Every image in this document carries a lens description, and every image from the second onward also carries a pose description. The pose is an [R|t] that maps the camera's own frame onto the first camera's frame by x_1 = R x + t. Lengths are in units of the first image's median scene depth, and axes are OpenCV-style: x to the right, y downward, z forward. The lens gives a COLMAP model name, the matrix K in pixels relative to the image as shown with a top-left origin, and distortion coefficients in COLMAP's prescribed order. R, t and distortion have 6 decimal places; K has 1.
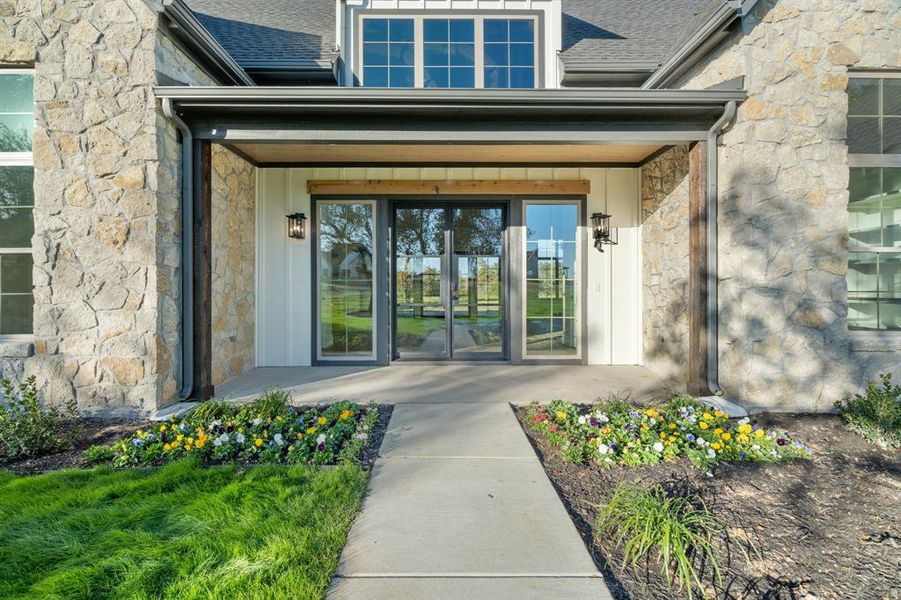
lens RADIAL K [[405.0, 0, 449.0], [0, 405.0, 295.4], [0, 0, 1]] dist [0.000348, 0.000284]
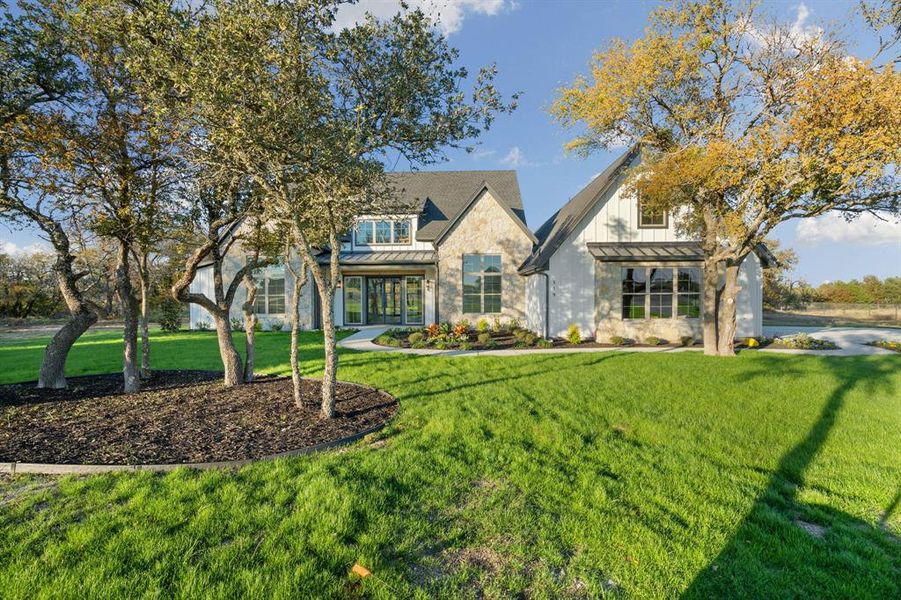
lens RADIAL K [[405.0, 0, 449.0], [0, 405.0, 295.4], [0, 0, 1]] dist [0.000348, 0.000284]
pose [[0.999506, -0.006770, -0.030686, 0.724222], [0.006358, 0.999889, -0.013492, -0.029858], [0.030774, 0.013291, 0.999438, -2.622914]]
